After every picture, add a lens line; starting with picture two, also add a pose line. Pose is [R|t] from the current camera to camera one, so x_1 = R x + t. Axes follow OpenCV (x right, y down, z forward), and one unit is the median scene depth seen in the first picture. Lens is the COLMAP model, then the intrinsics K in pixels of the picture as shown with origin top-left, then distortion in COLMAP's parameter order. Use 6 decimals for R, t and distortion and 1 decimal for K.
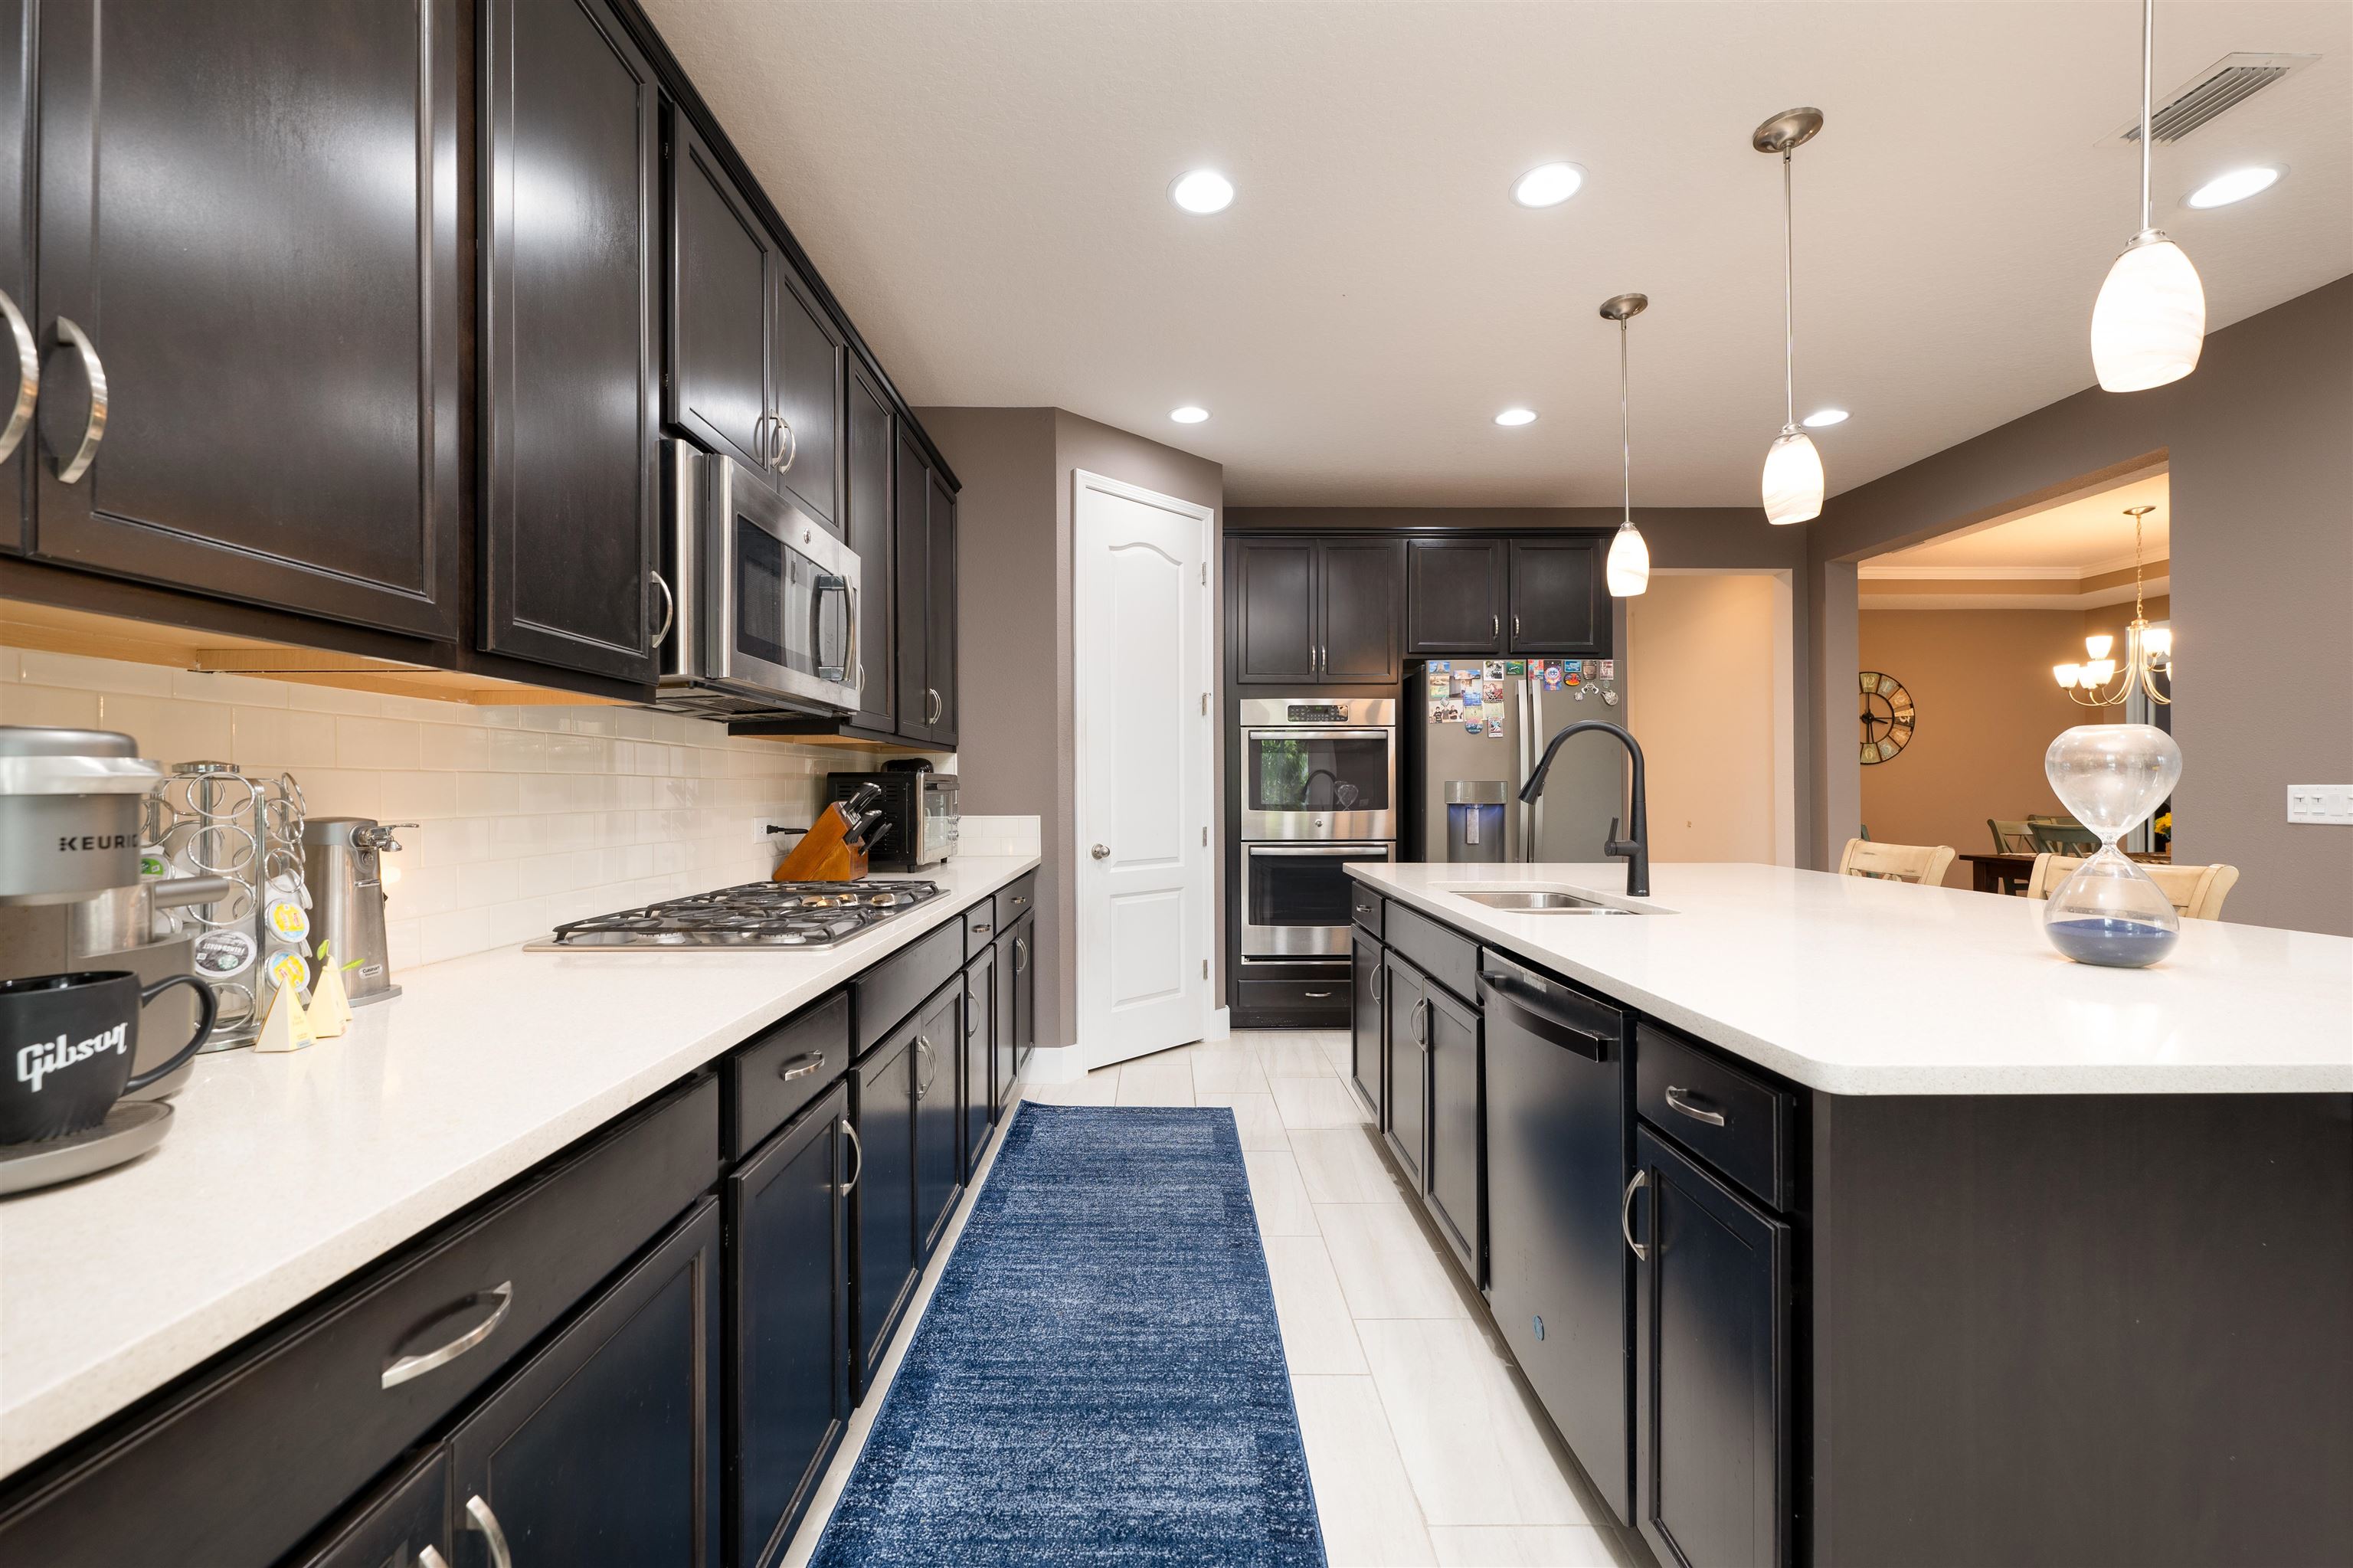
lens RADIAL K [[957.0, 0, 1176.5], [0, 957.0, 784.0], [0, 0, 1]] dist [0.001512, -0.000063]
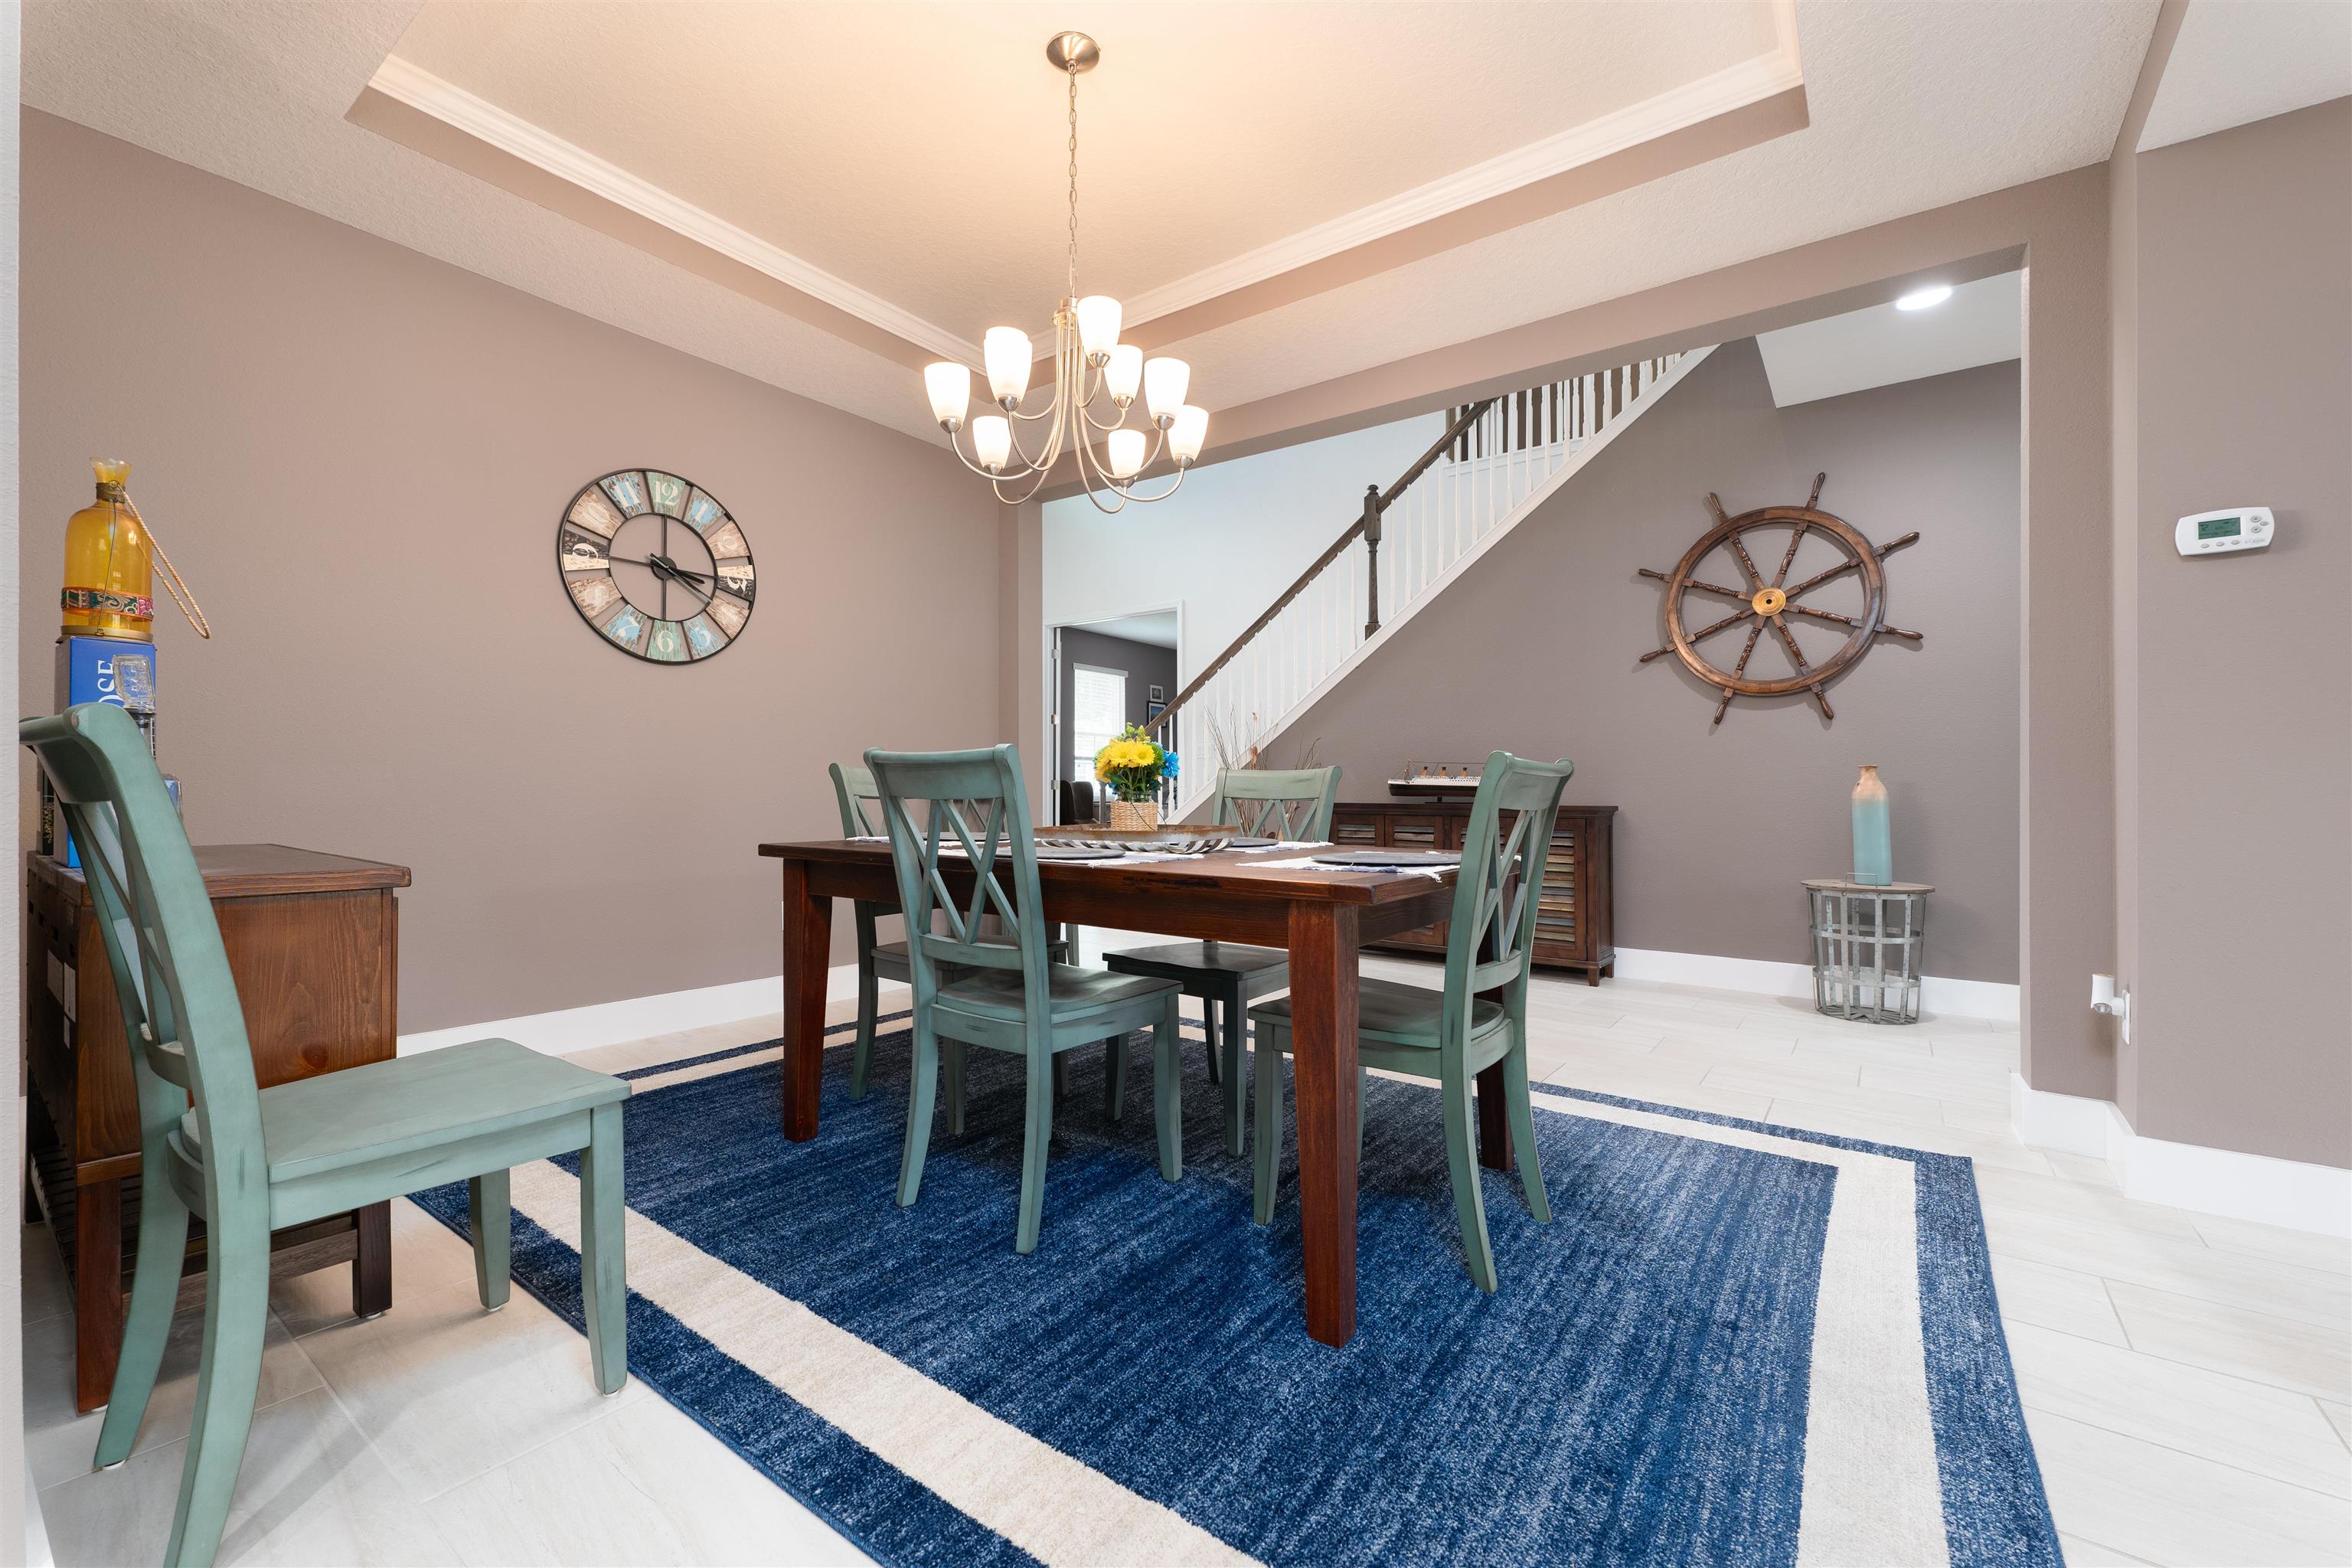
lens RADIAL K [[956.5, 0, 1176.0], [0, 956.5, 784.0], [0, 0, 1]] dist [0.001512, -0.000063]
pose [[0.593715, 0.005292, 0.804658, 0.486302], [-0.010742, 0.999941, 0.001350, 0.037358], [-0.804603, -0.009445, 0.593737, 0.501861]]
